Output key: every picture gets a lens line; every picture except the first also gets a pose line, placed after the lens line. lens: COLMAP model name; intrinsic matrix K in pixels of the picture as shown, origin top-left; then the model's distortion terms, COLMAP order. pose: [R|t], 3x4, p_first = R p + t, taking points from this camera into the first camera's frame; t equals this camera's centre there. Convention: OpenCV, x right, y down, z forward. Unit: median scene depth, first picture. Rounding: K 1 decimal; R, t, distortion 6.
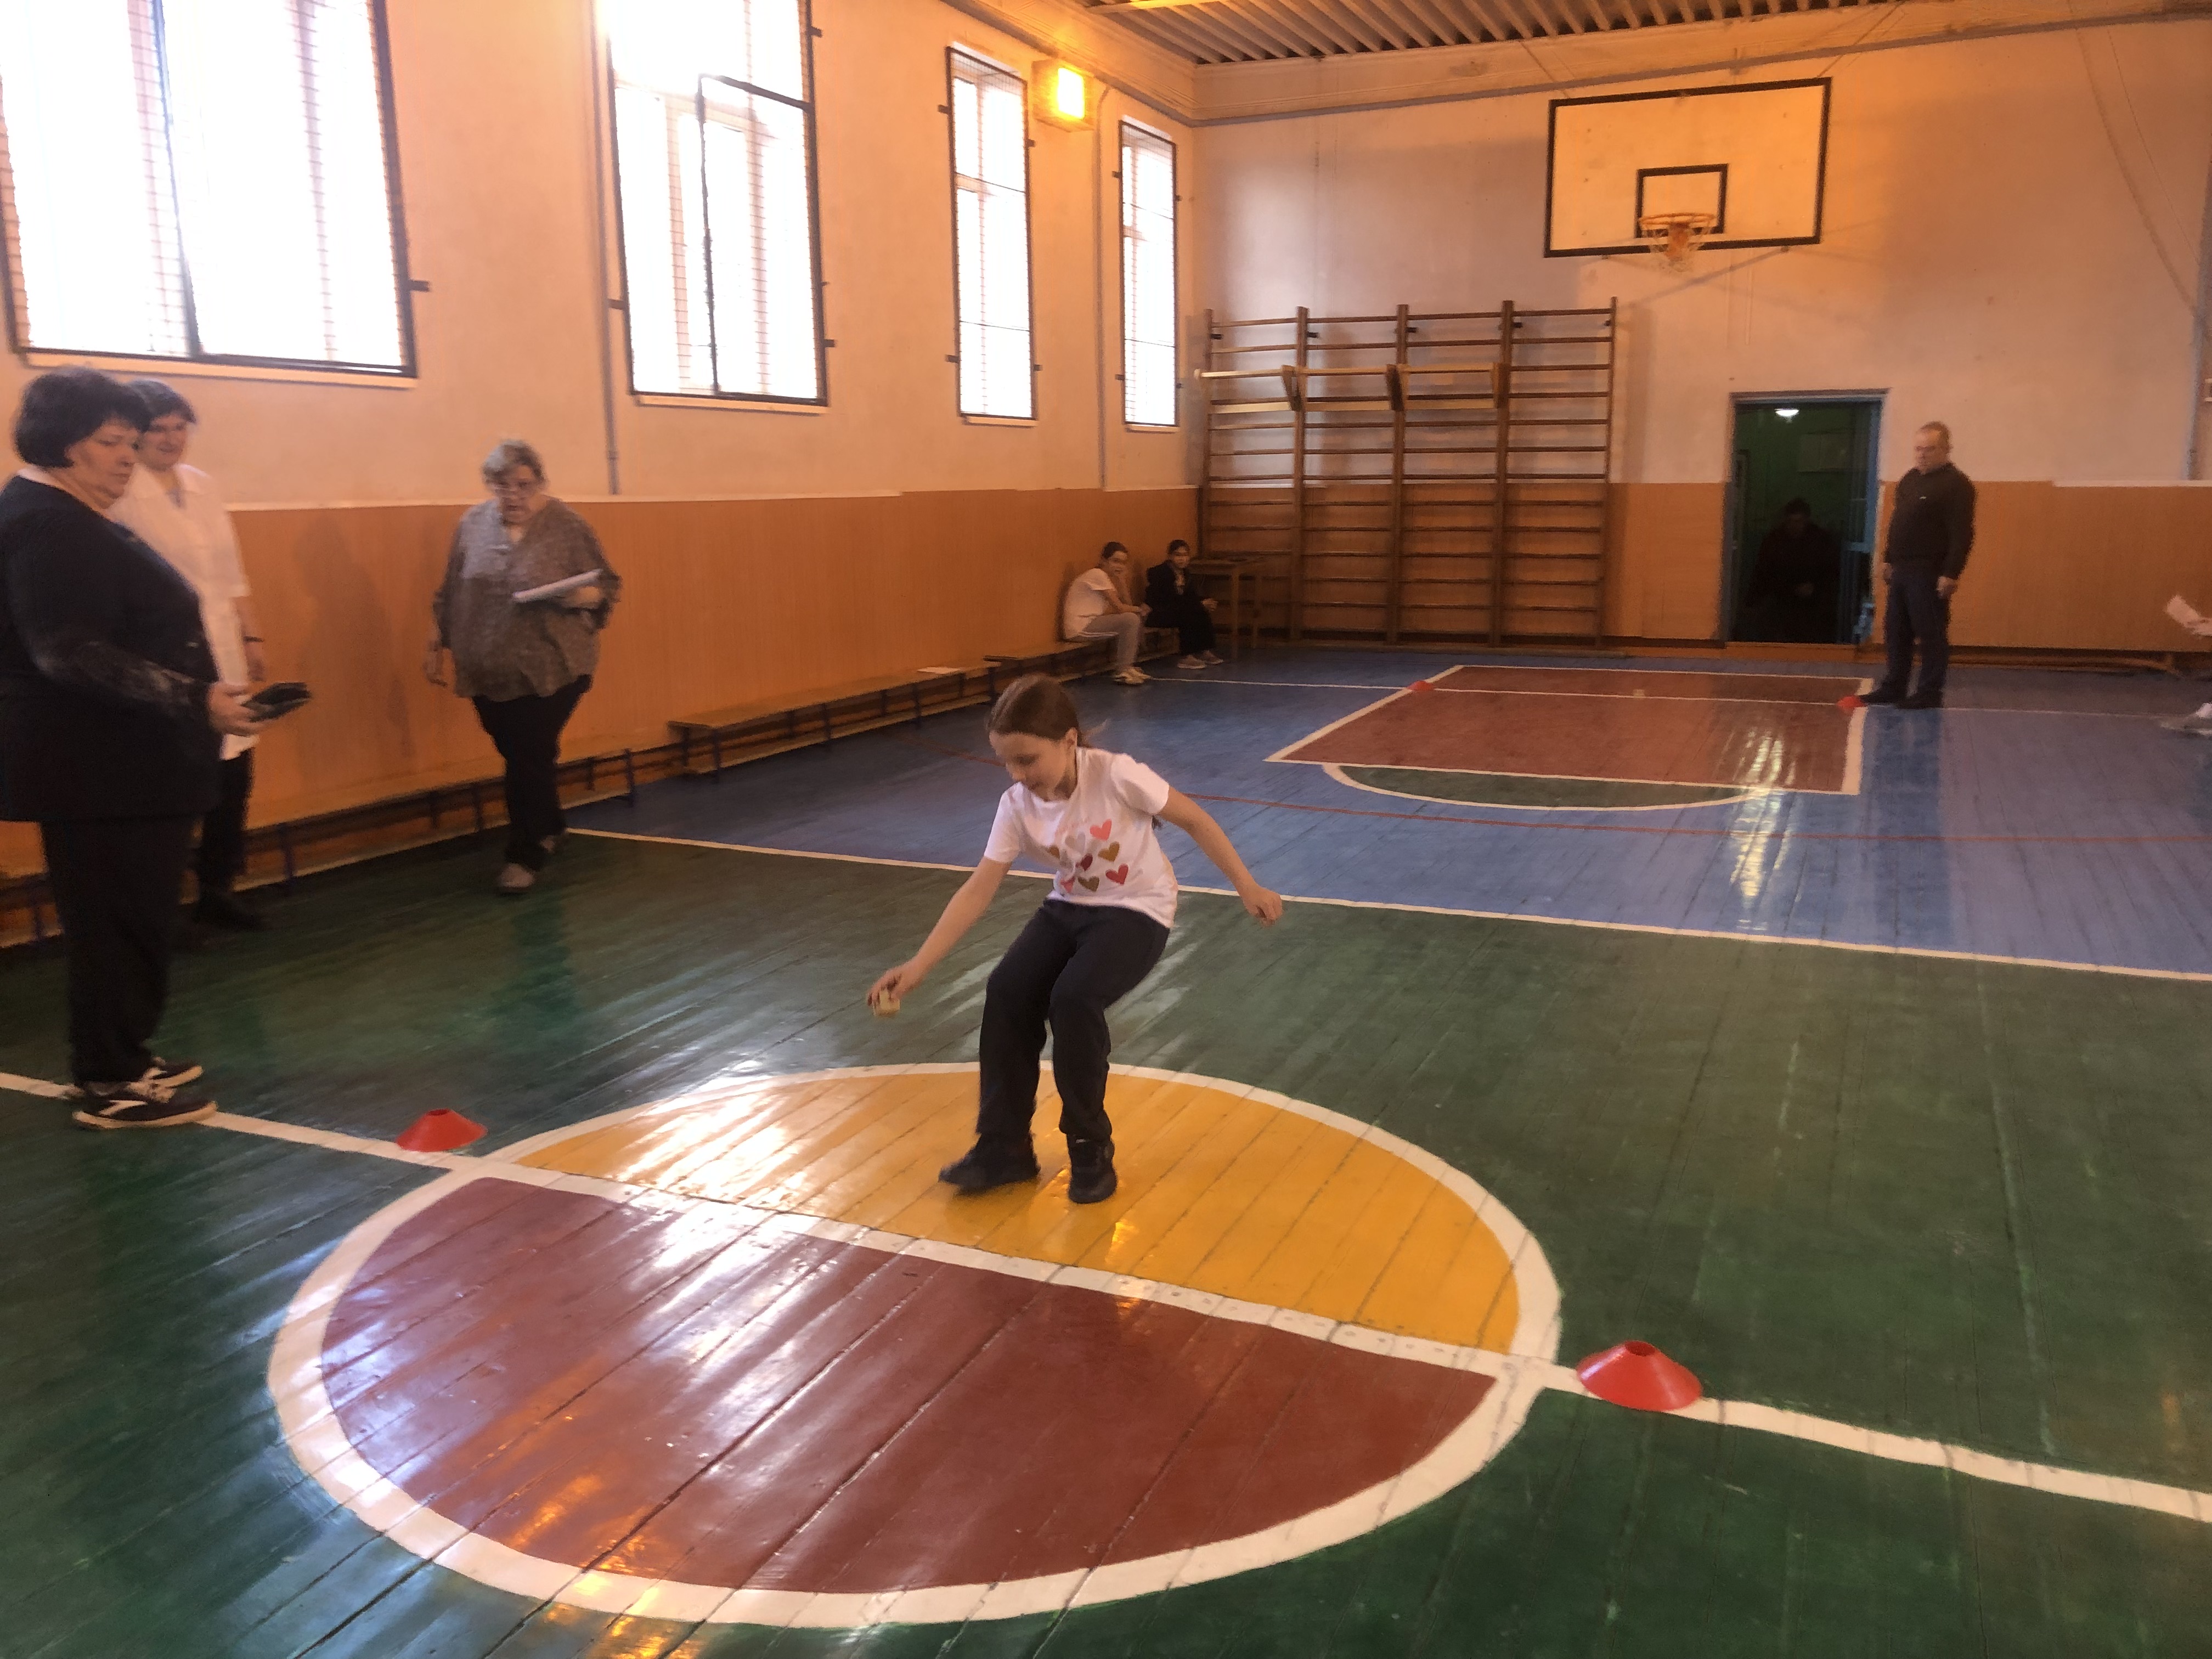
lens RADIAL K [[1828.7, 0, 1103.4], [0, 1828.7, 831.3], [0, 0, 1]] dist [0.010745, 0.010044]
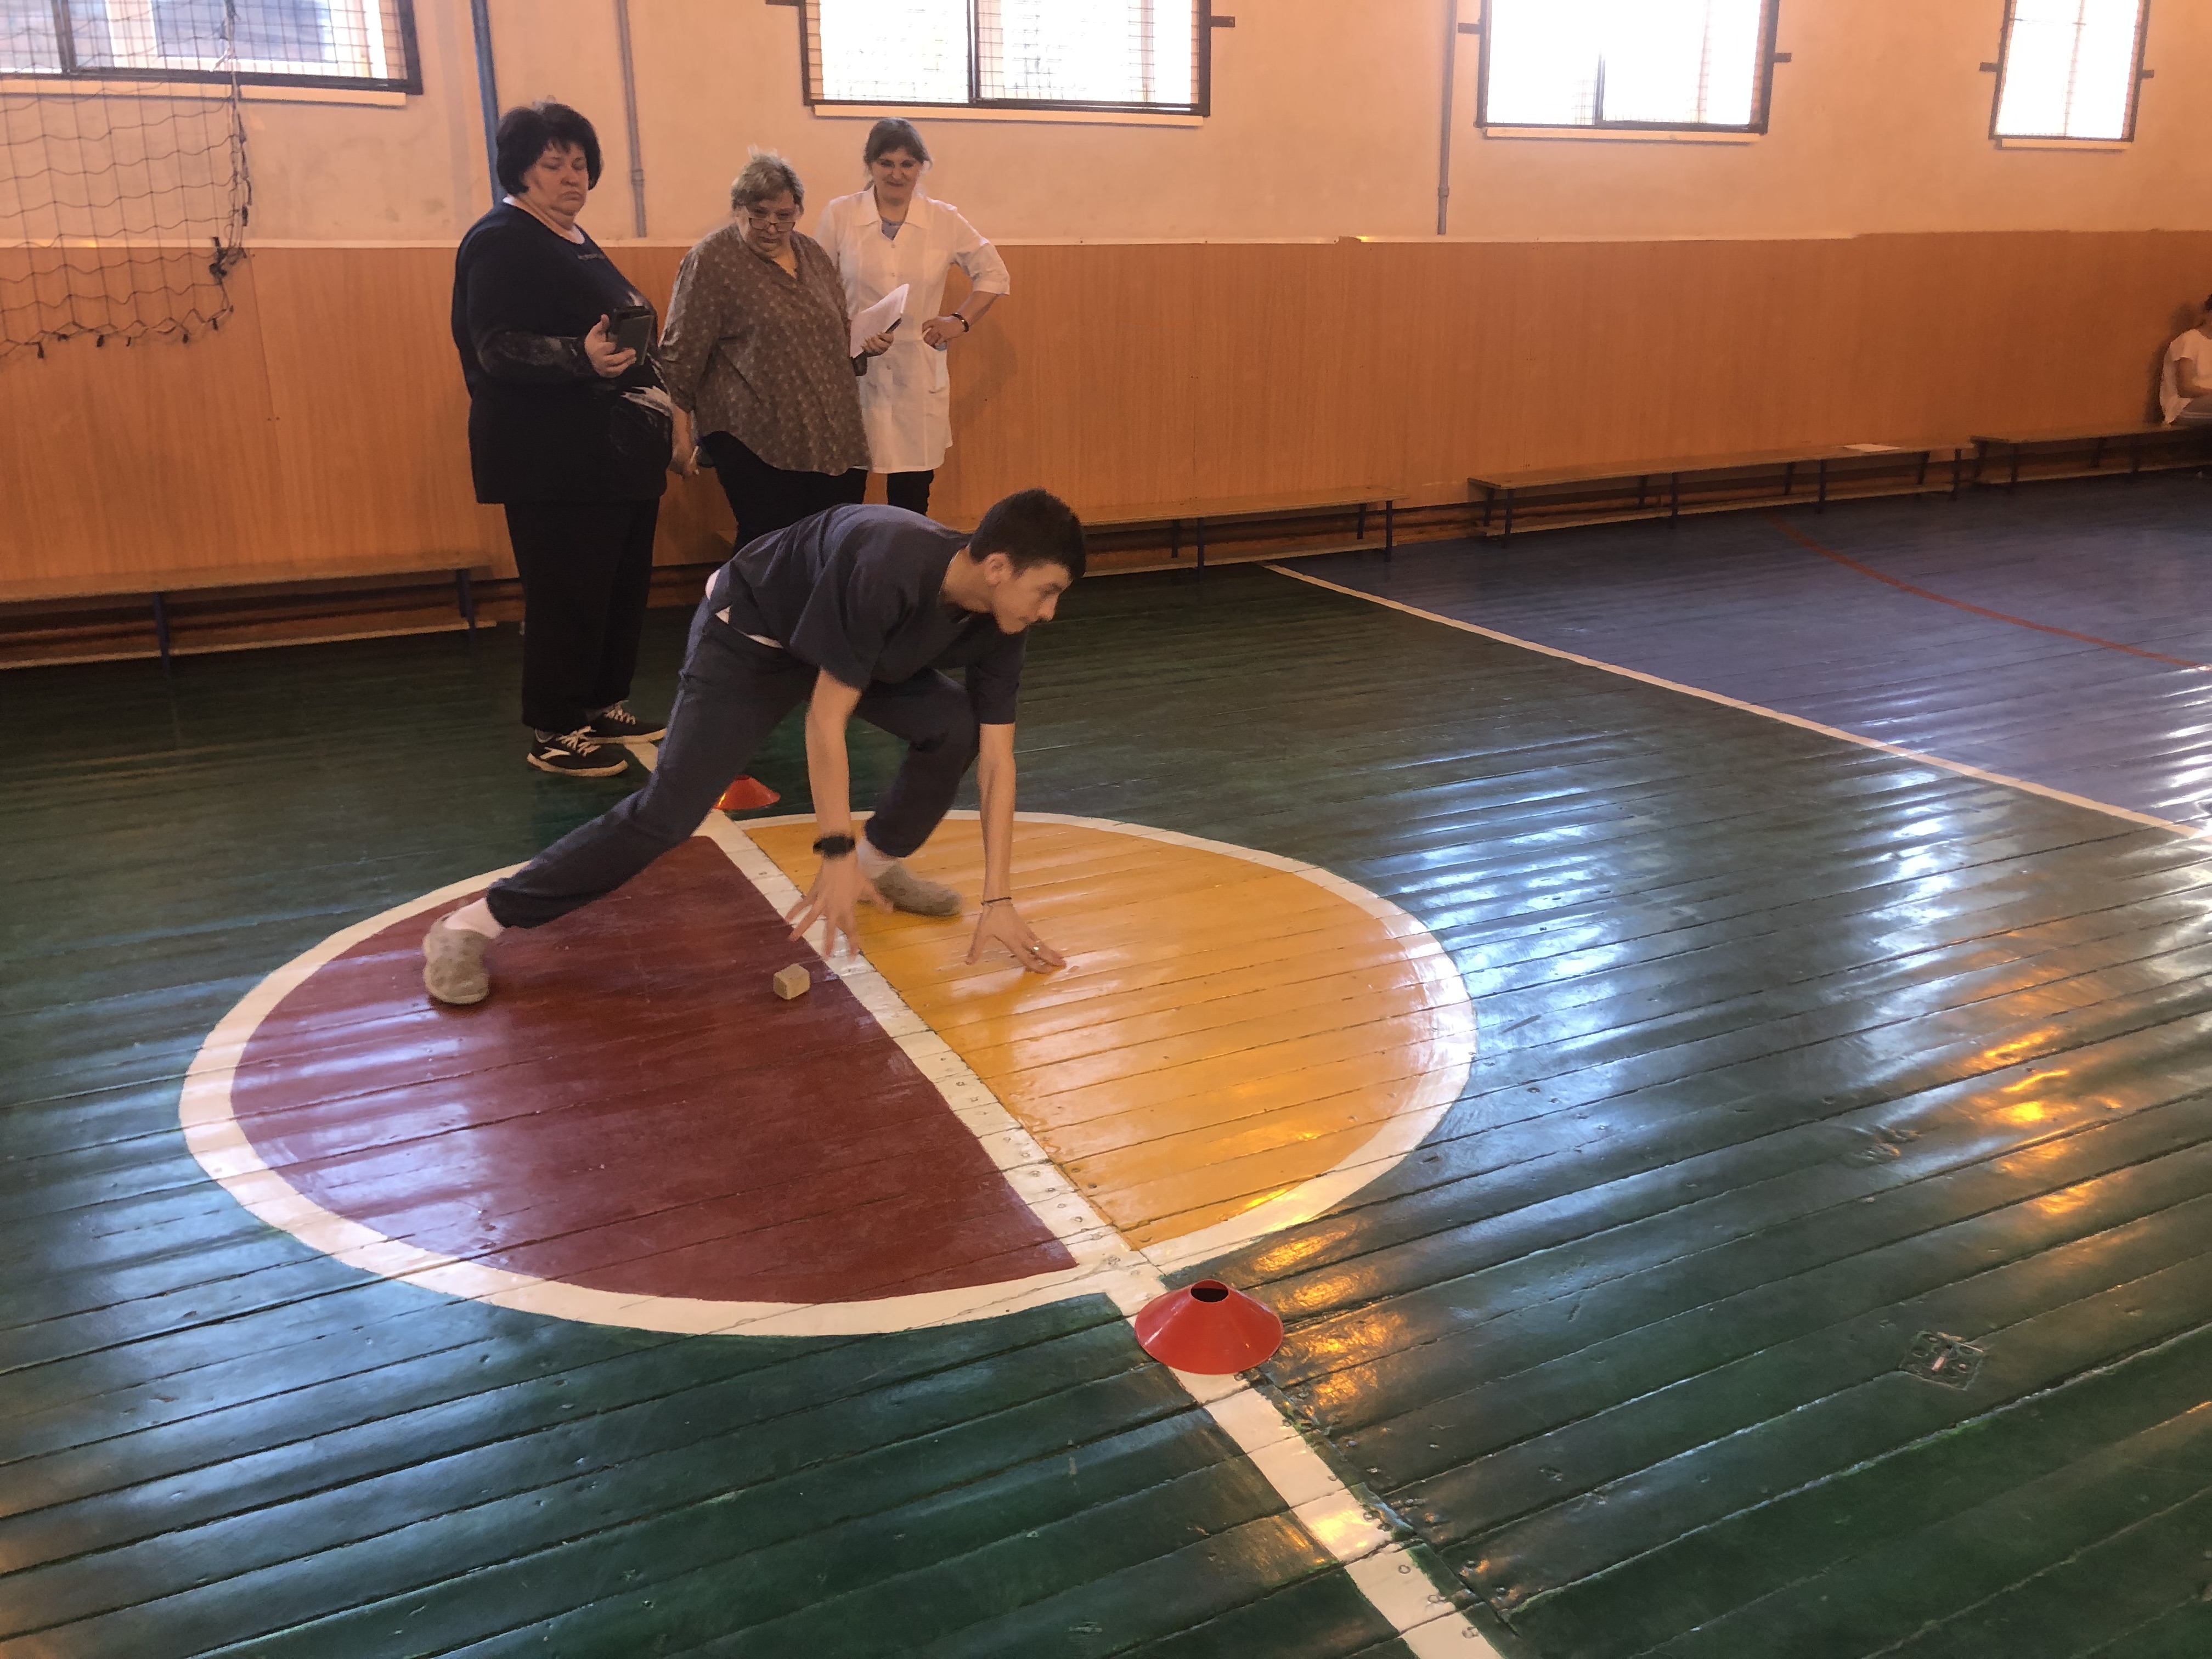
lens RADIAL K [[1828.7, 0, 1105.9], [0, 1828.7, 819.7], [0, 0, 1]] dist [0.010745, 0.010044]
pose [[0.771220, 0.191326, -0.607136, 0.234653], [-0.119460, 0.980318, 0.157182, -0.012677], [0.625259, -0.048694, 0.778896, 0.120822]]
